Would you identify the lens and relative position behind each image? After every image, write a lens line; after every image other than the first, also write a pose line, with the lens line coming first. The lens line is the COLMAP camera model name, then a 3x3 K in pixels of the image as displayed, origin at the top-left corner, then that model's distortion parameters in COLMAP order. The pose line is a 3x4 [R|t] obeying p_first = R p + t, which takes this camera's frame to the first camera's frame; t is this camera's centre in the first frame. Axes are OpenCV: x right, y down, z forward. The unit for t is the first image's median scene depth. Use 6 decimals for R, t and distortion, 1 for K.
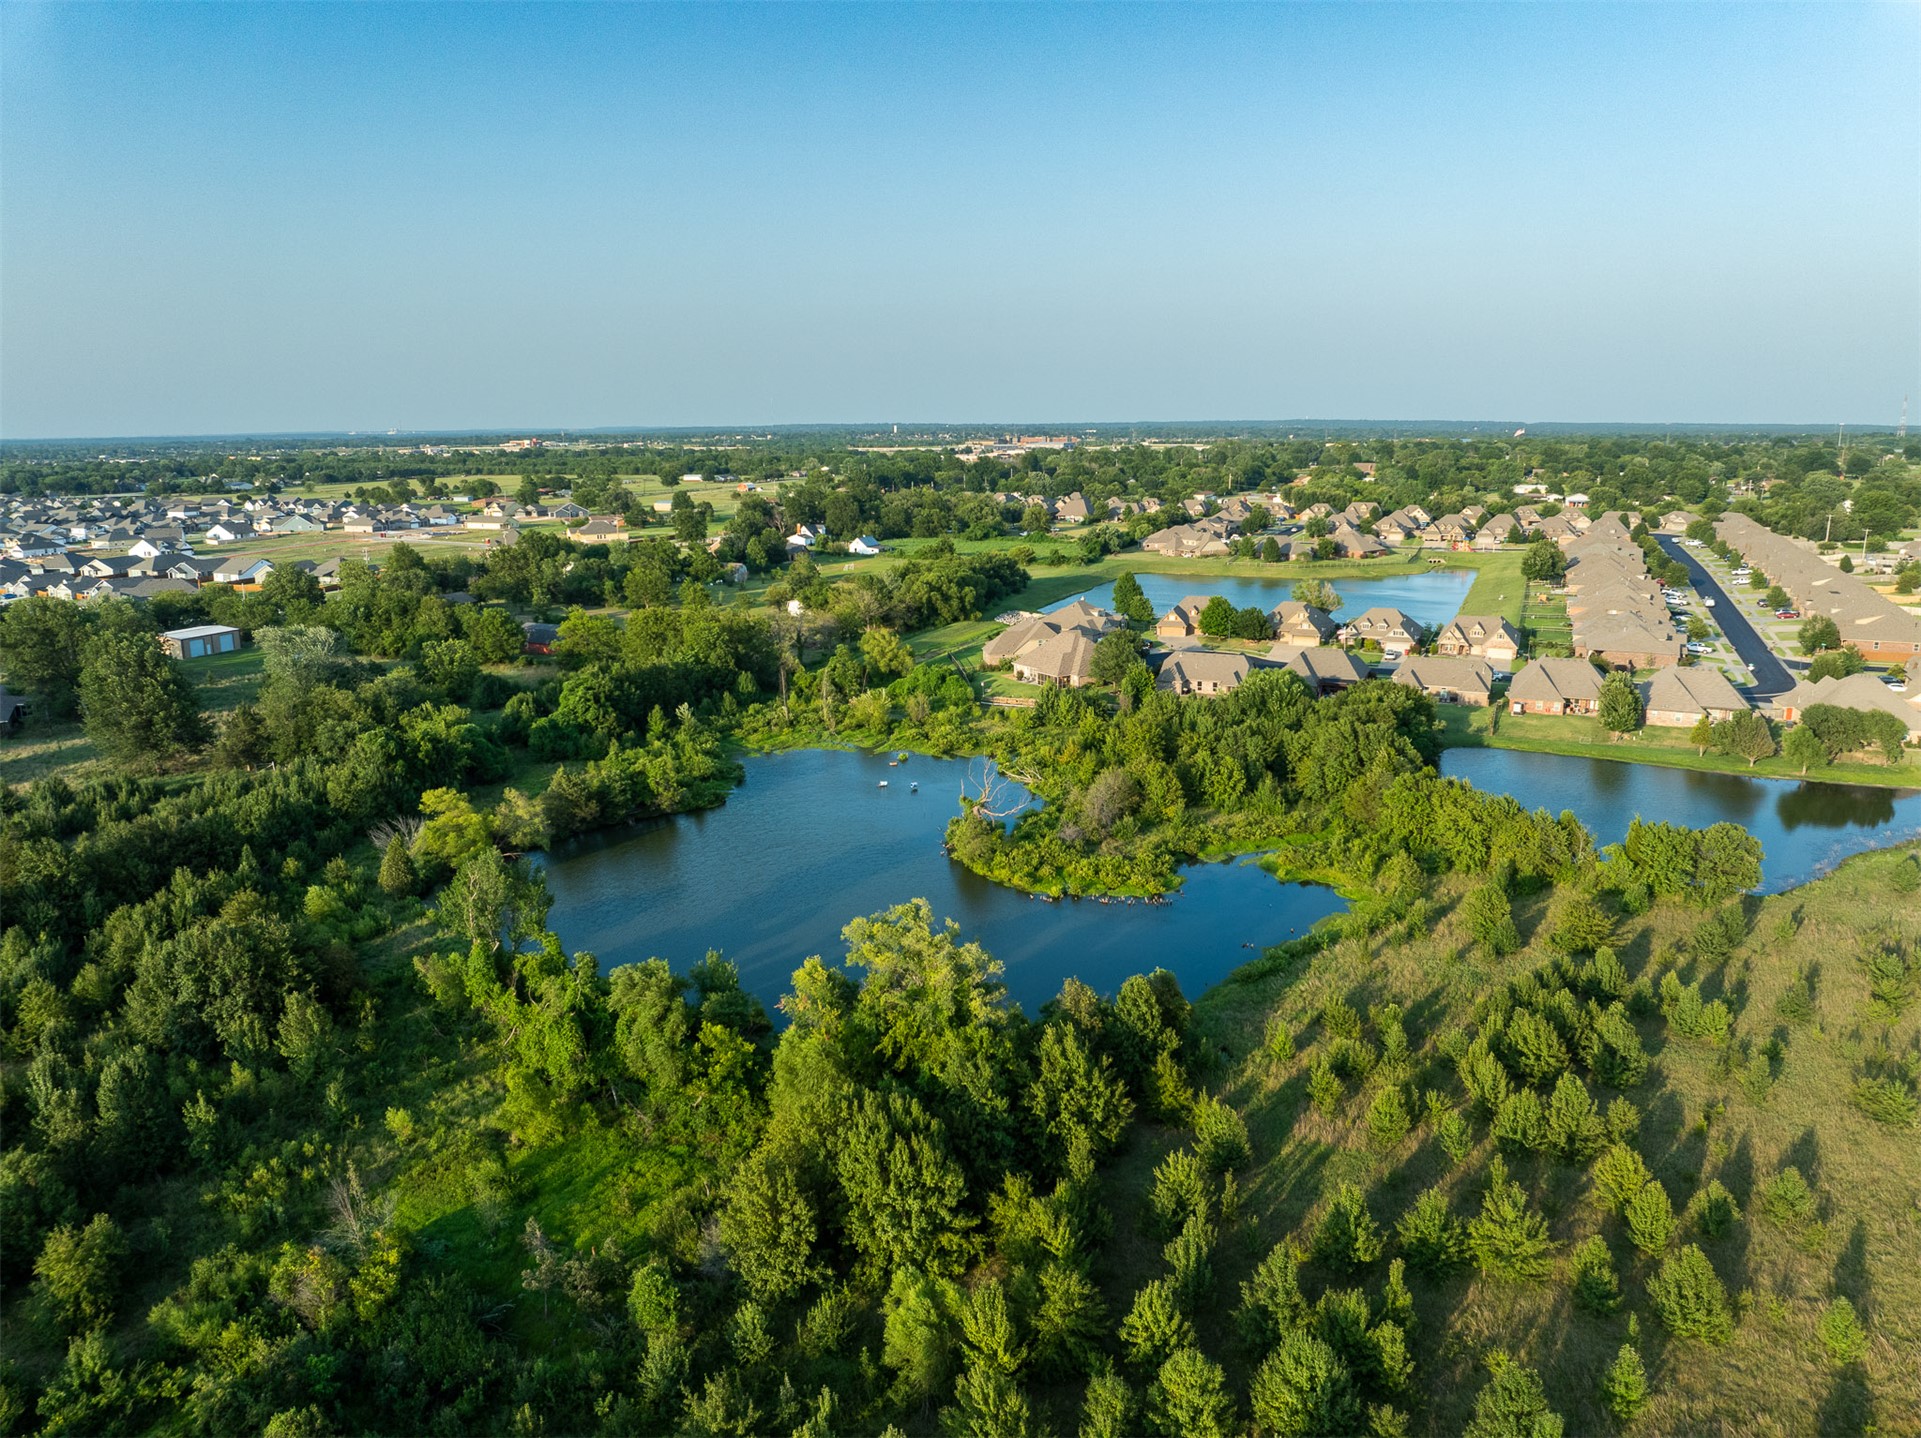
lens RADIAL K [[1353.7, 0, 950.7], [0, 1353.7, 721.2], [0, 0, 1]] dist [-0.004124, -0.069244]
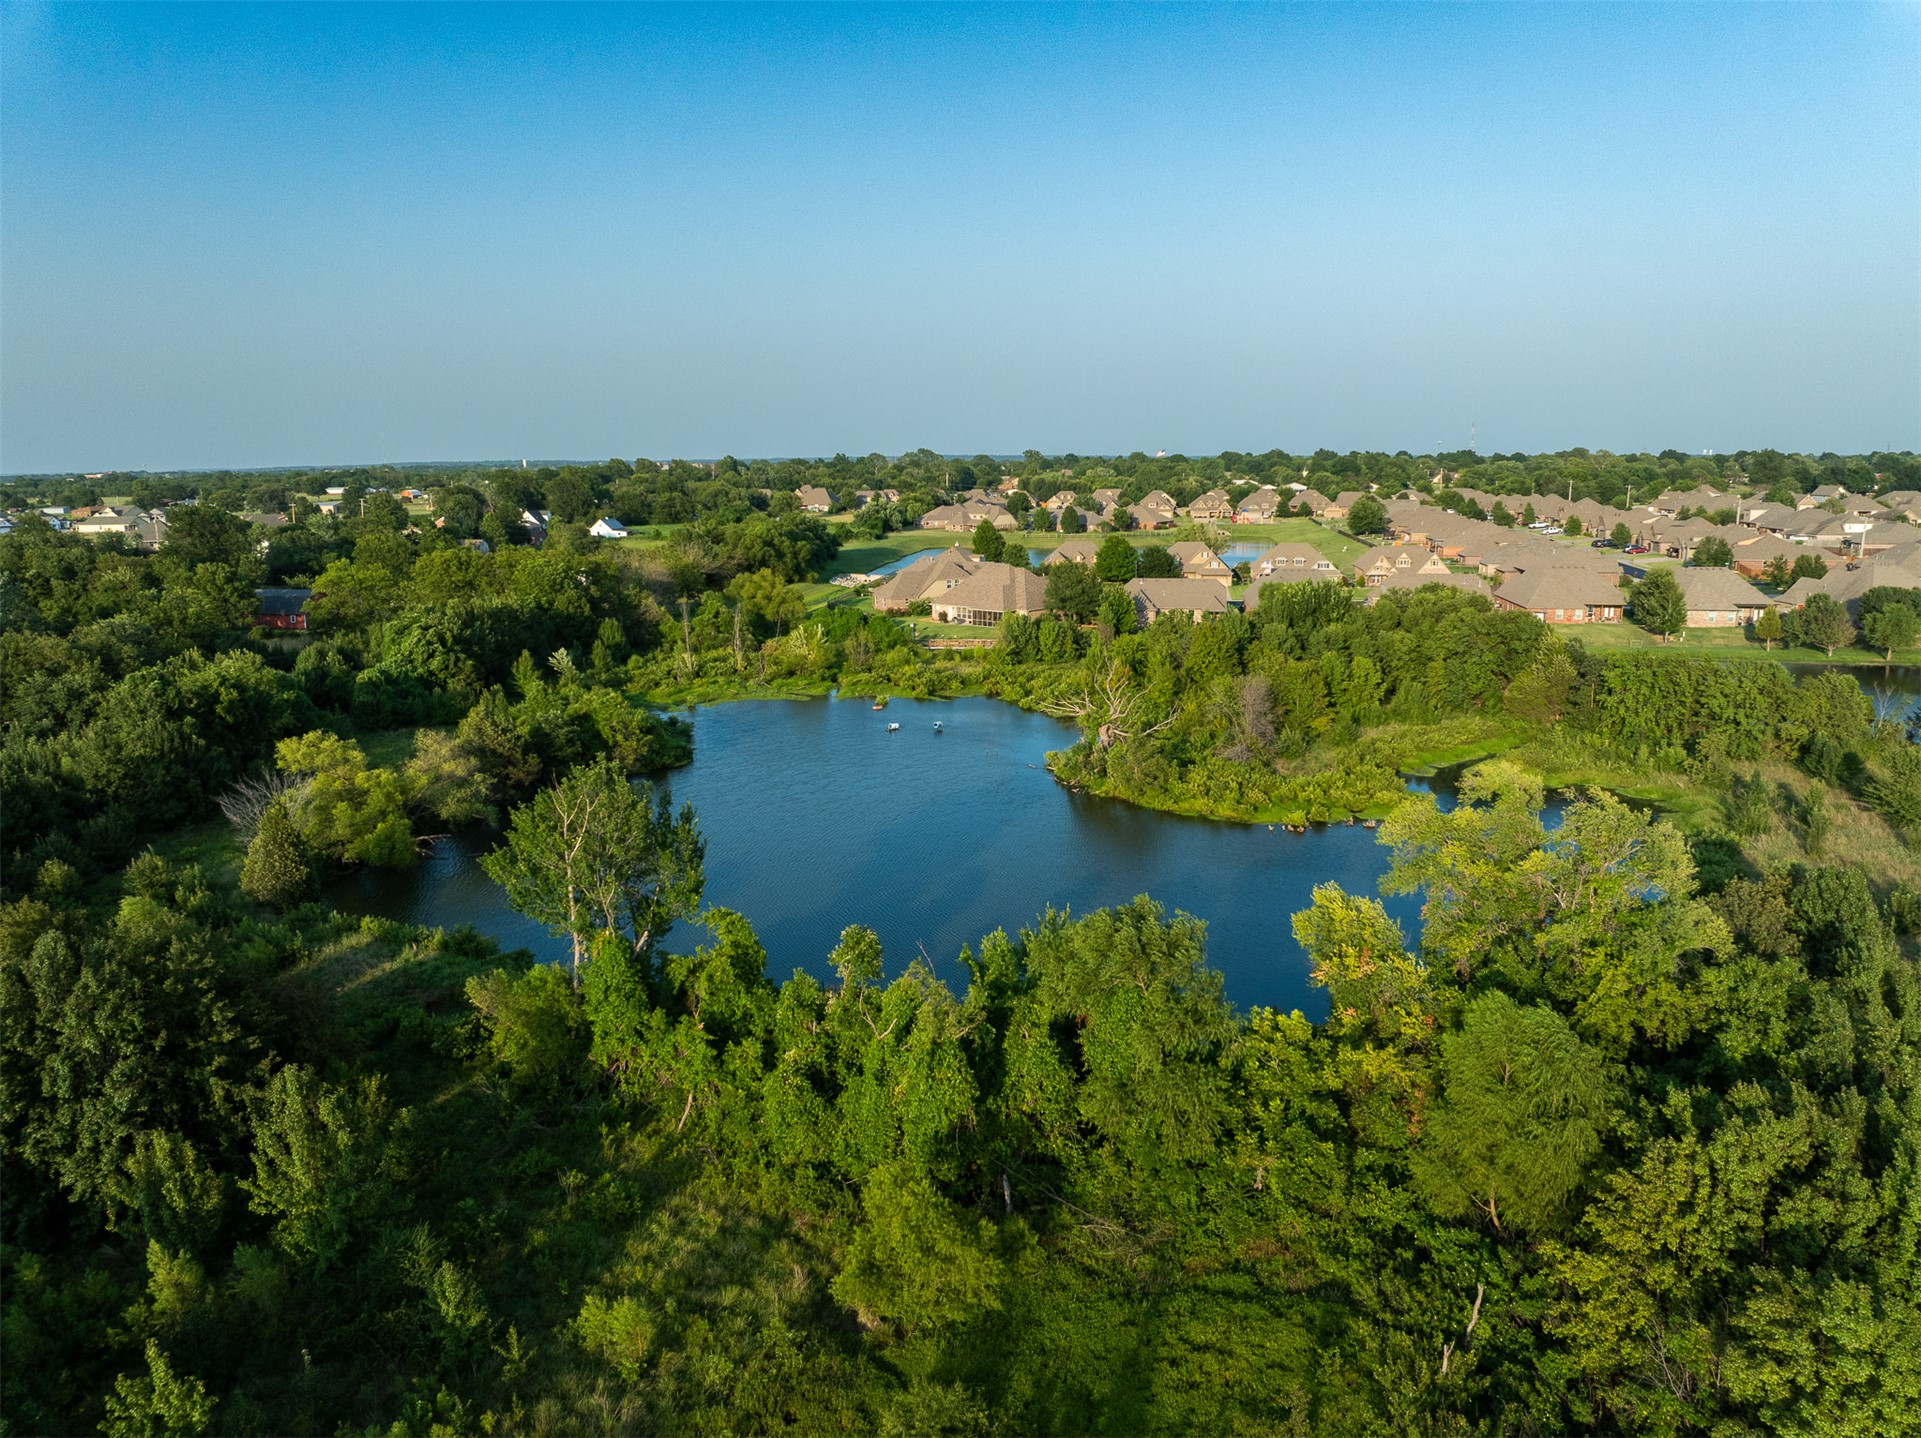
lens RADIAL K [[1356.4, 0, 960.5], [0, 1356.4, 719.0], [0, 0, 1]] dist [-0.022175, -0.024175]
pose [[0.962878, -0.051169, 0.265042, -0.248906], [0.058920, 0.998034, -0.021372, 0.071084], [-0.263427, 0.036195, 0.964000, 0.331208]]
